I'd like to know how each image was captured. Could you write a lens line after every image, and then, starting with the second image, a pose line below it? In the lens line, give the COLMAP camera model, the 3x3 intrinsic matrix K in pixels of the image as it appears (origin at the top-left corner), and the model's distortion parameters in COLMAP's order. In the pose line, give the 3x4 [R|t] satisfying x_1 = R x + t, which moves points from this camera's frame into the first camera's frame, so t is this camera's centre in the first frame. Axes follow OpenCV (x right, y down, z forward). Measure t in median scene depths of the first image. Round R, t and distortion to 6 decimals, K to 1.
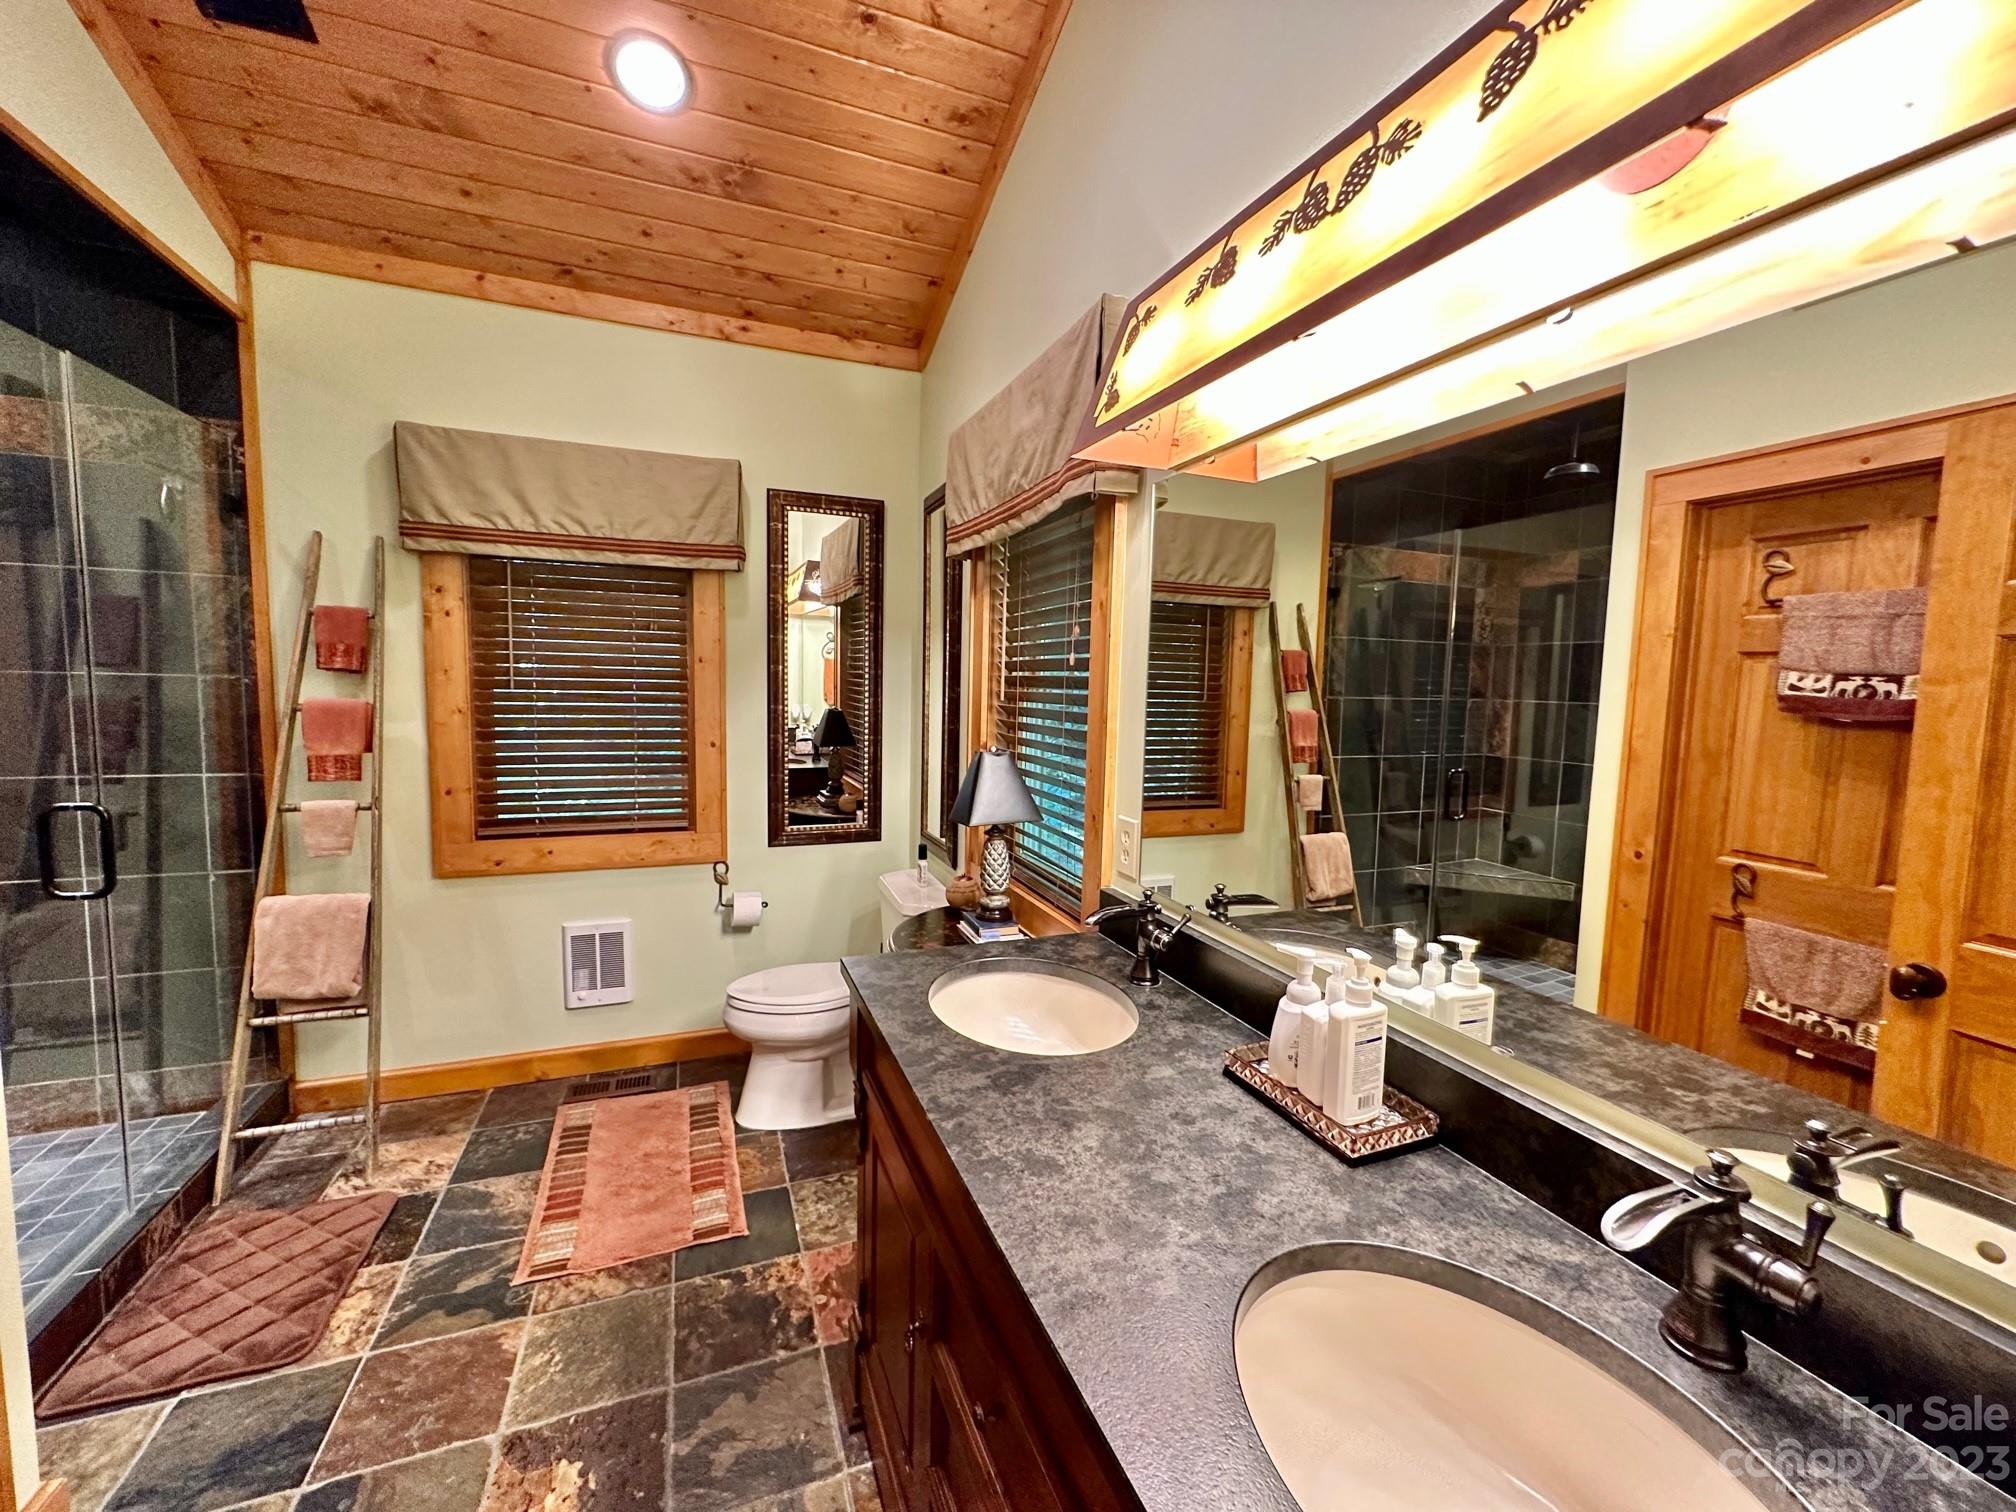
lens RADIAL K [[807.2, 0, 1005.9], [0, 807.2, 751.8], [0, 0, 1]] dist [-0.005475, 0.001245]
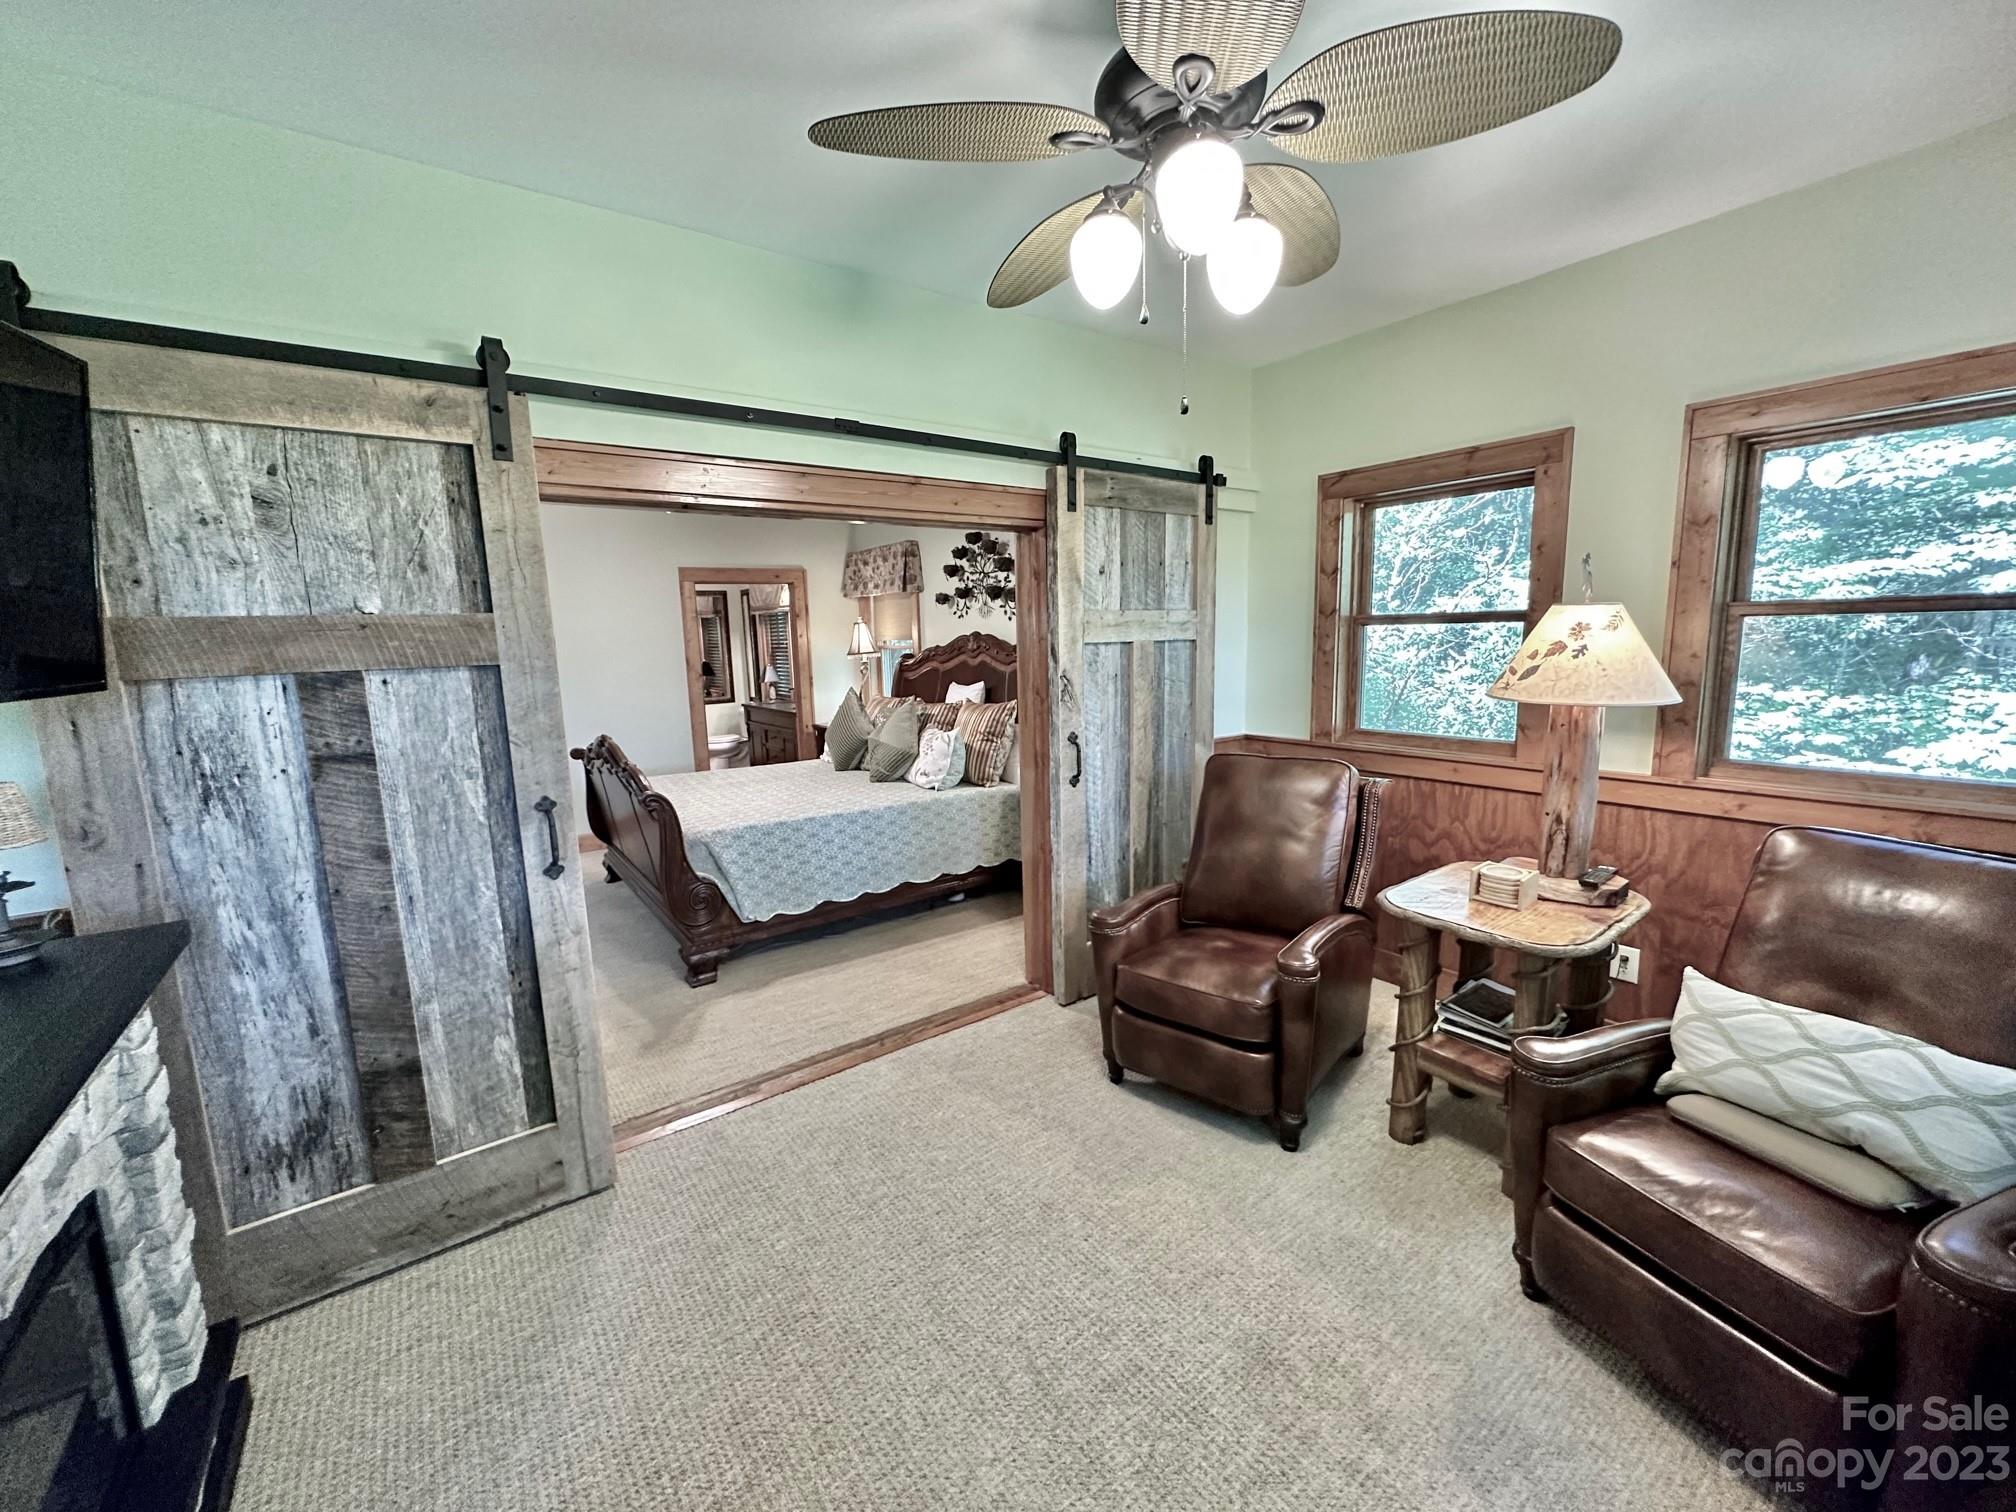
lens RADIAL K [[807.2, 0, 1011.2], [0, 807.2, 761.3], [0, 0, 1]] dist [-0.005475, 0.001245]
pose [[0.966872, -0.083974, 0.241054, 0.134085], [0.069050, 0.995174, 0.069720, 0.262679], [-0.245746, -0.050766, 0.968004, -3.002137]]
